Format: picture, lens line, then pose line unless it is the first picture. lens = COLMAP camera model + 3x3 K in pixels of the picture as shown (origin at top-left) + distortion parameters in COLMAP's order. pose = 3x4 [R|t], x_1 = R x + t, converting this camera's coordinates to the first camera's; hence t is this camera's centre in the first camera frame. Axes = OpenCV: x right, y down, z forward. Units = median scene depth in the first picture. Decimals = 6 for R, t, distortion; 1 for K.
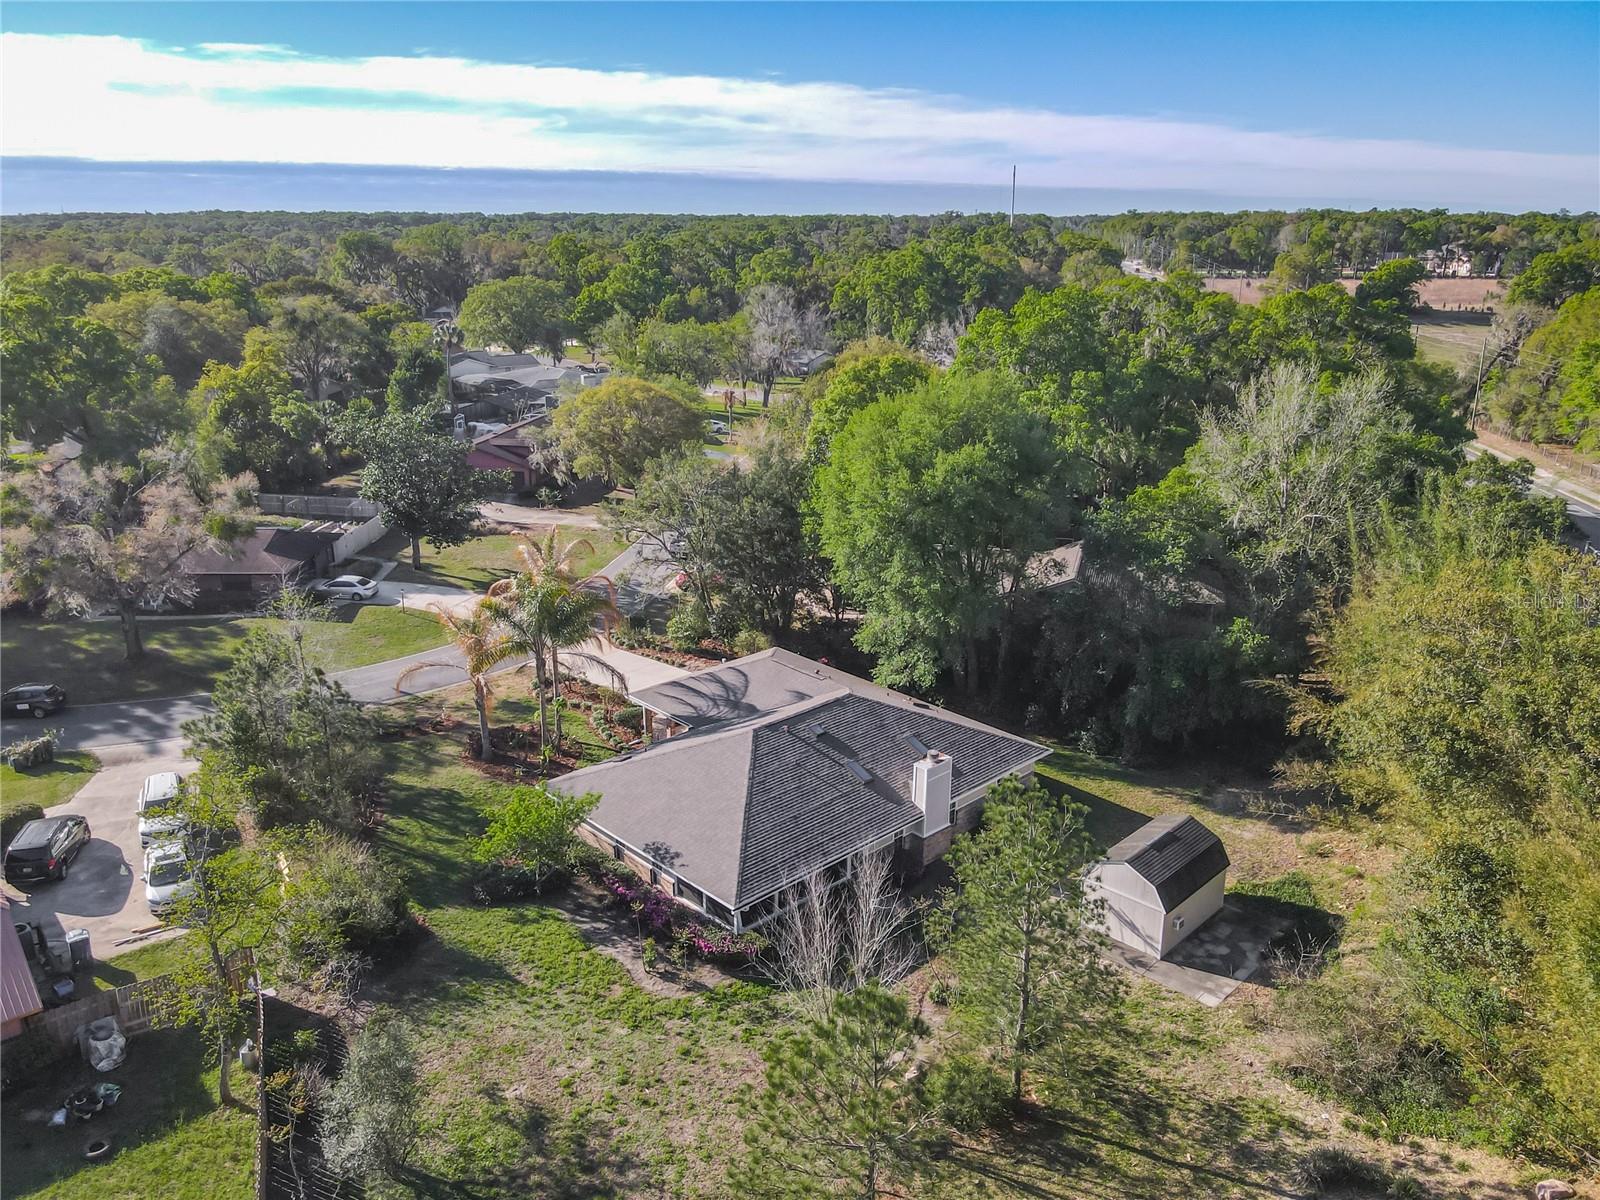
lens RADIAL K [[1174.3, 0, 806.4], [0, 1174.3, 602.9], [0, 0, 1]] dist [0.006550, 0.000576]
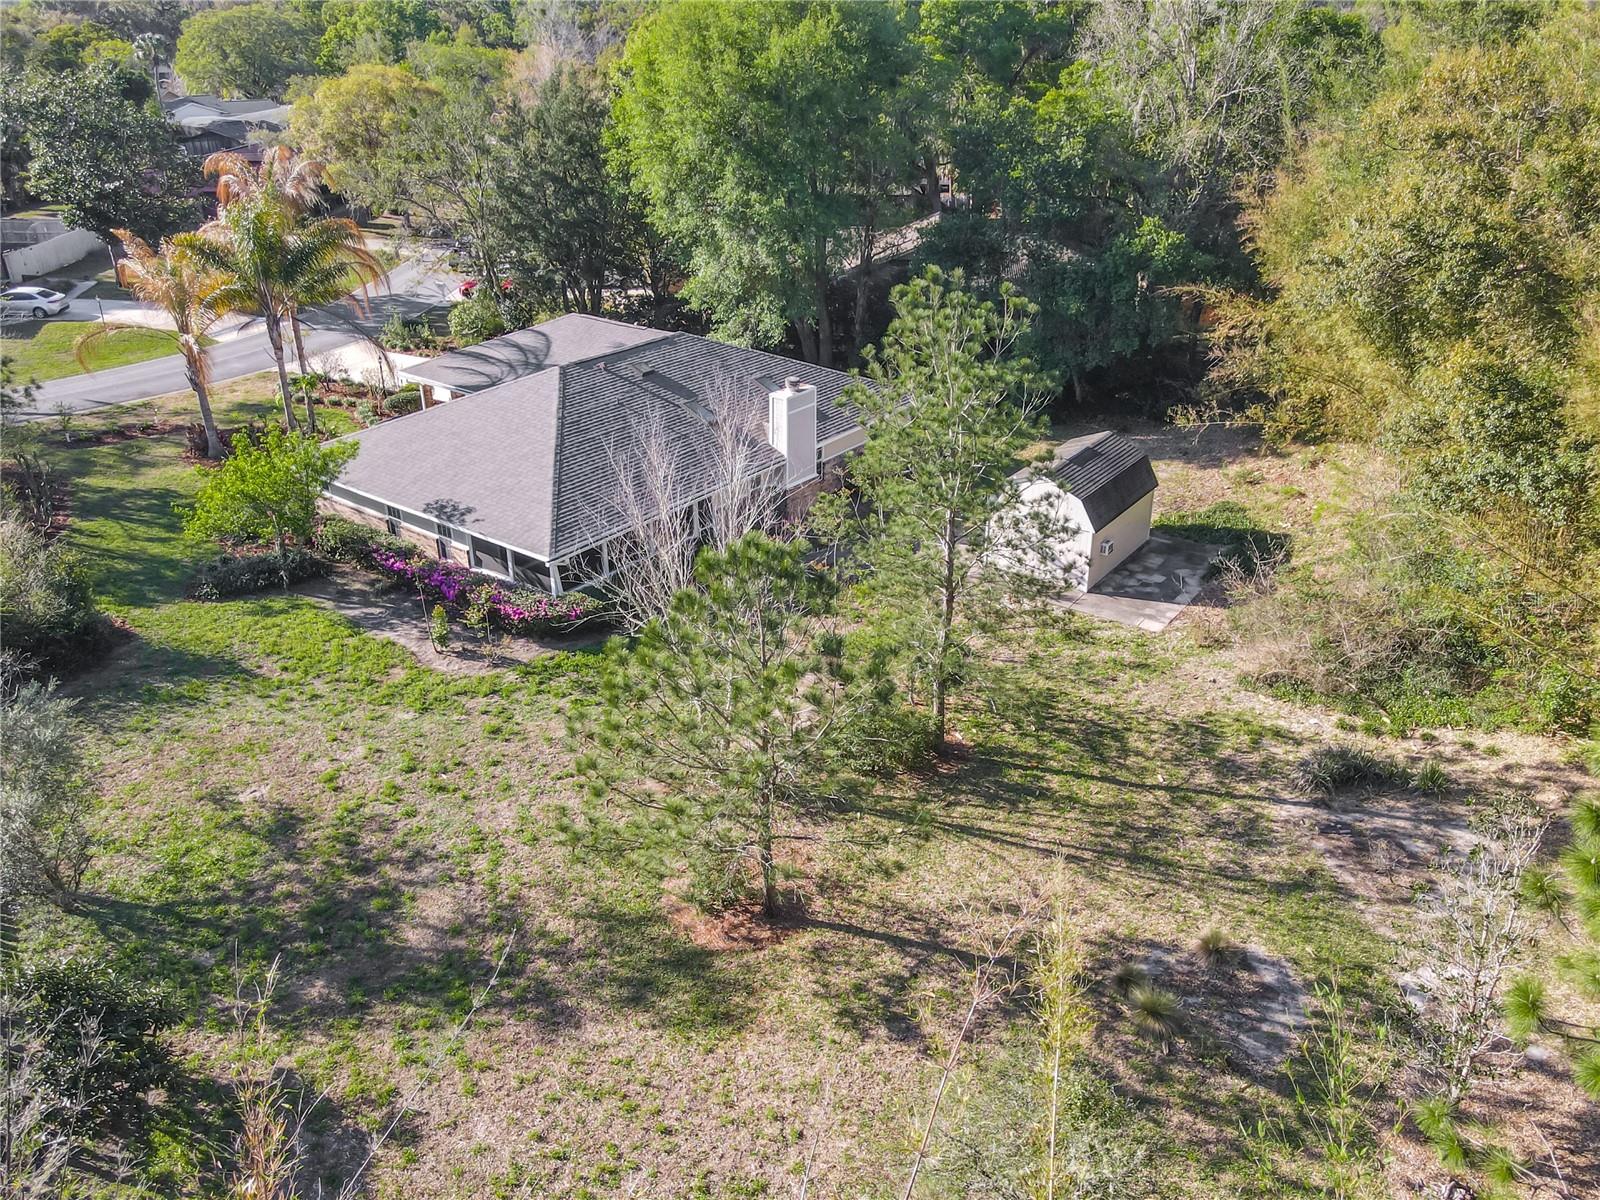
lens RADIAL K [[1193.4, 0, 805.5], [0, 1193.4, 620.0], [0, 0, 1]] dist [-0.011206, 0.048800]
pose [[0.987595, -0.072100, 0.139489, -0.008648], [0.048702, 0.985188, 0.164419, 0.185123], [-0.149277, -0.155586, 0.976478, 0.228575]]
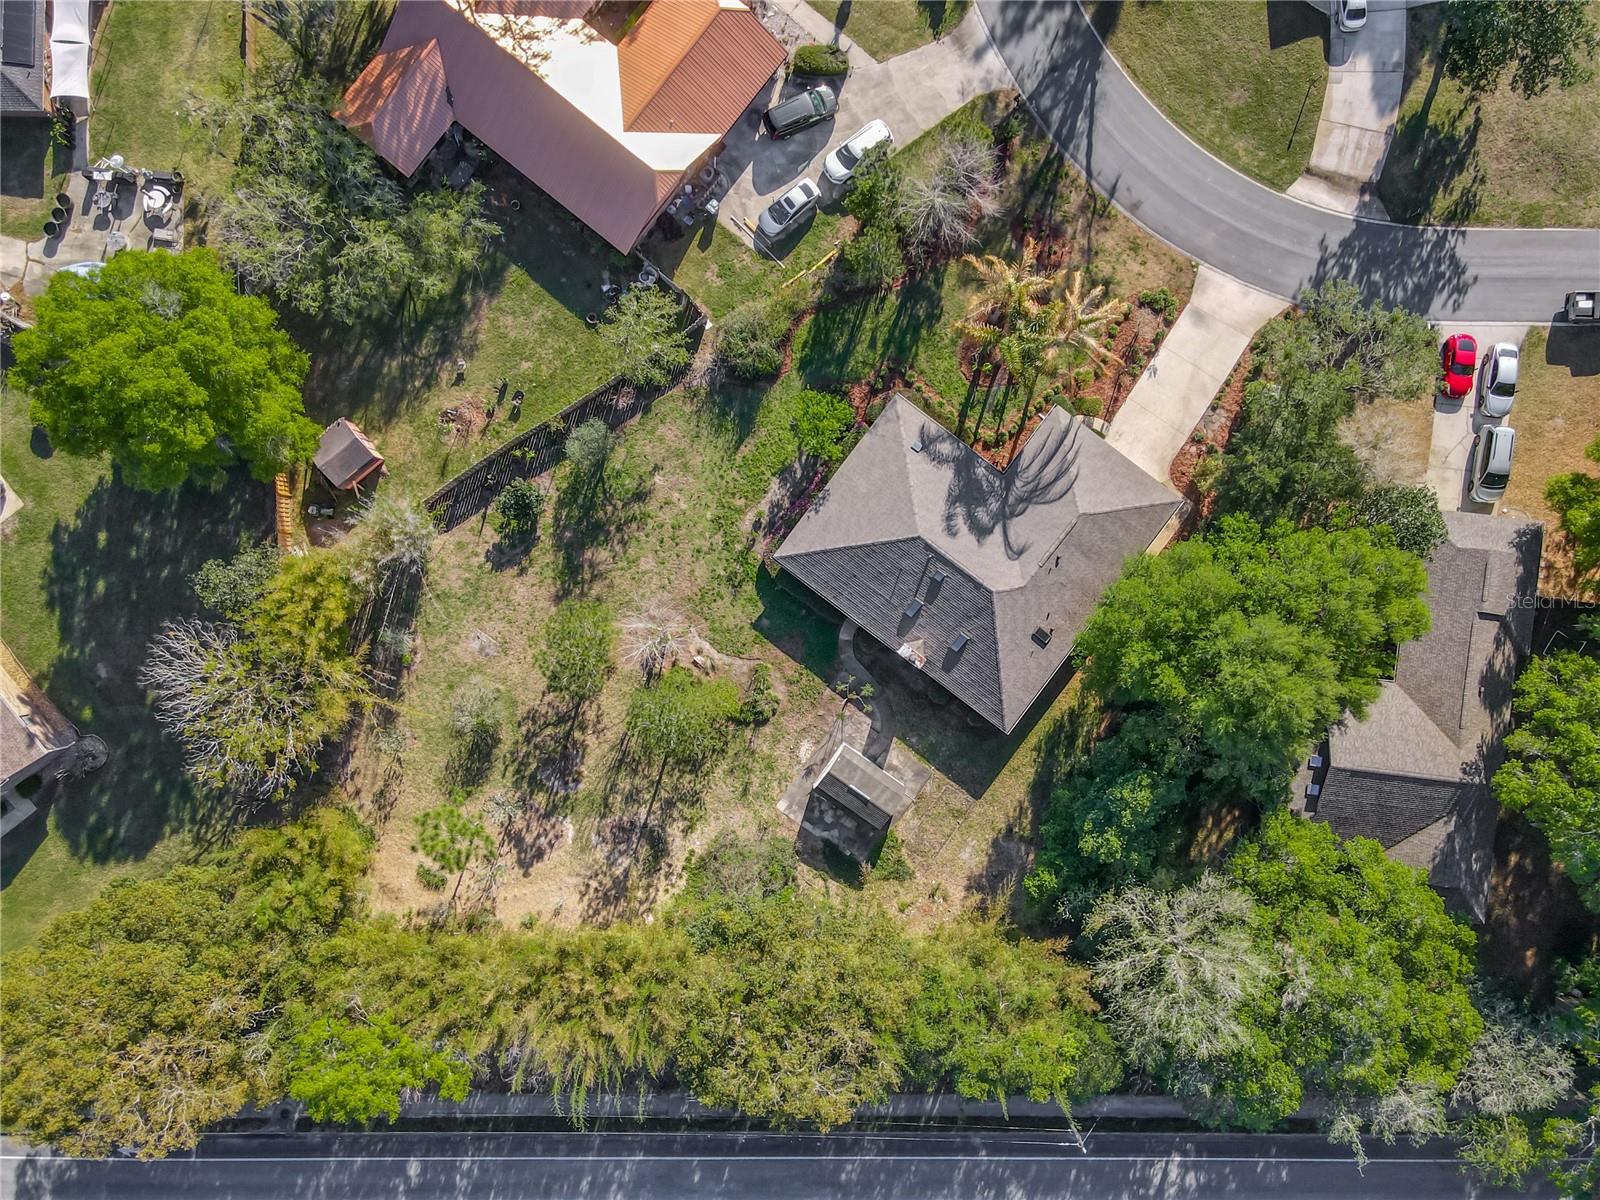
lens RADIAL K [[1174.3, 0, 806.4], [0, 1174.3, 602.9], [0, 0, 1]] dist [0.006550, 0.000576]
pose [[0.167322, 0.985902, -0.000831, 0.021082], [-0.322147, 0.055469, 0.945063, -1.516241], [0.931786, -0.157862, 0.326887, 0.452368]]
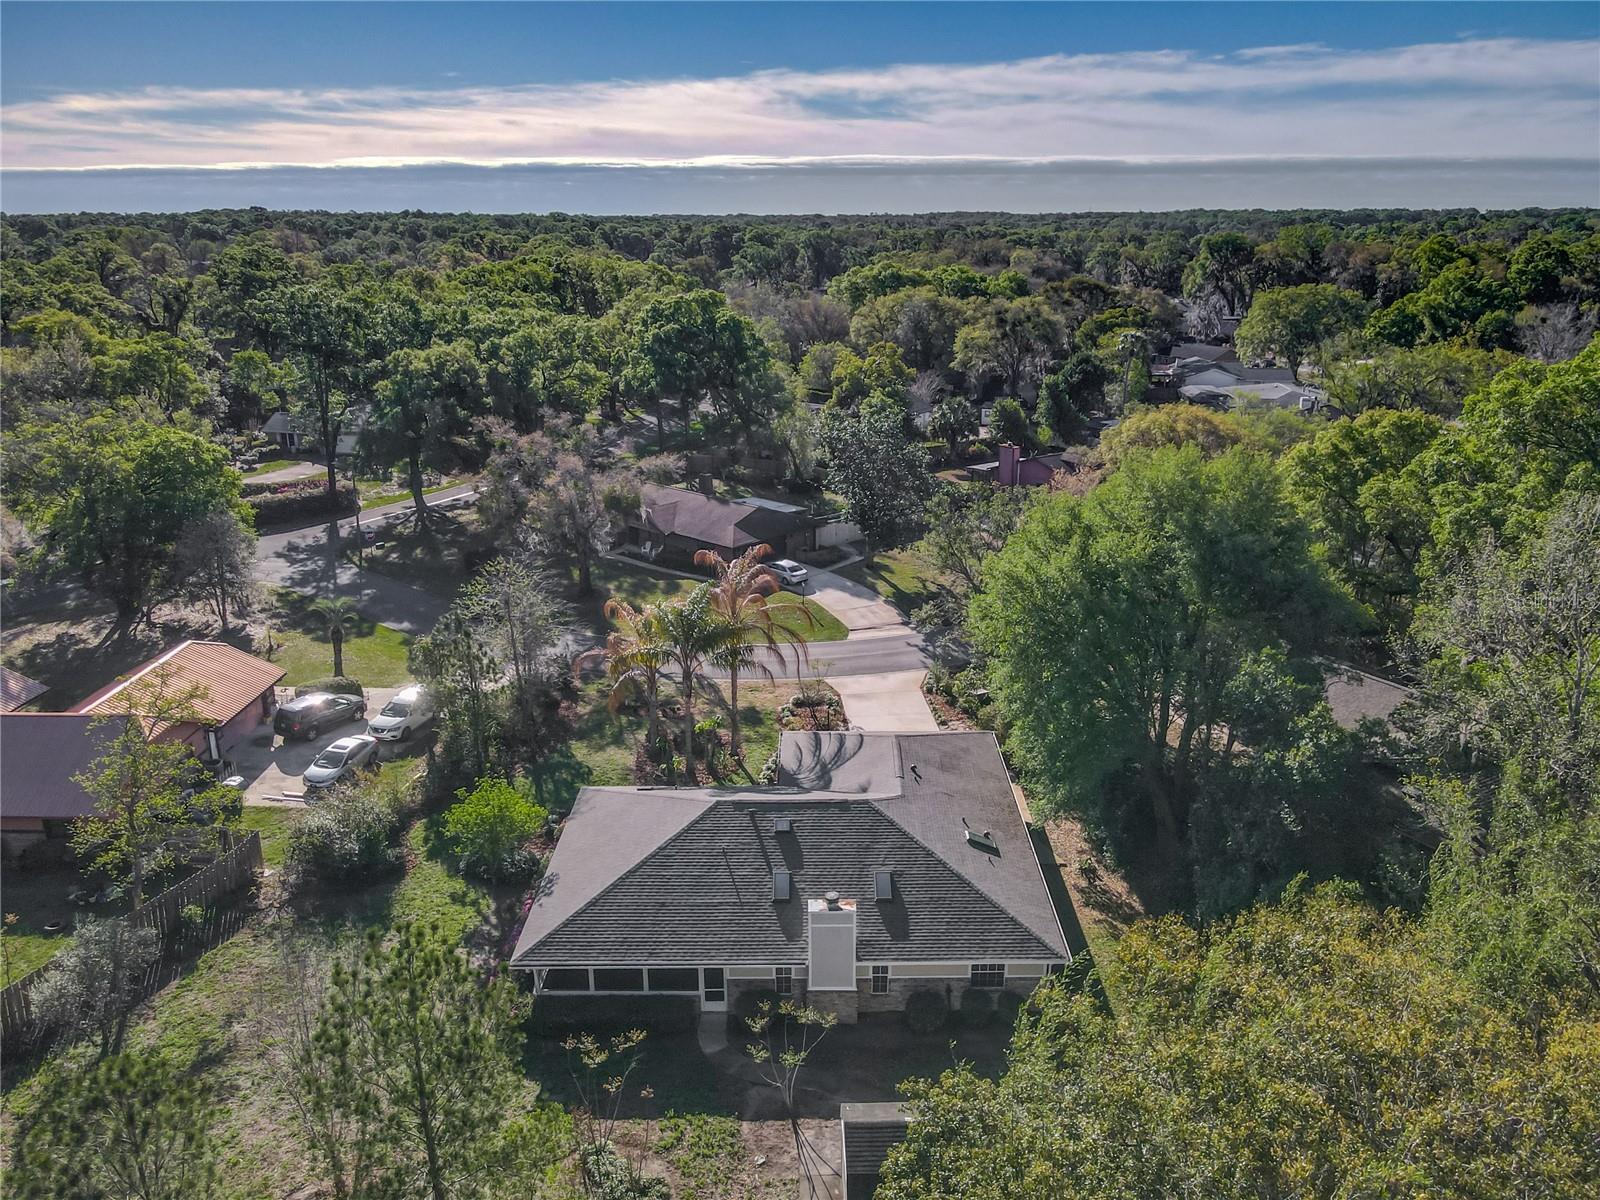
lens RADIAL K [[1174.3, 0, 806.4], [0, 1174.3, 602.9], [0, 0, 1]] dist [0.006550, 0.000576]
pose [[0.726413, 0.211102, -0.654034, 0.695059], [-0.209903, 0.974332, 0.081353, -0.158885], [0.654420, 0.078188, 0.752078, 0.427145]]
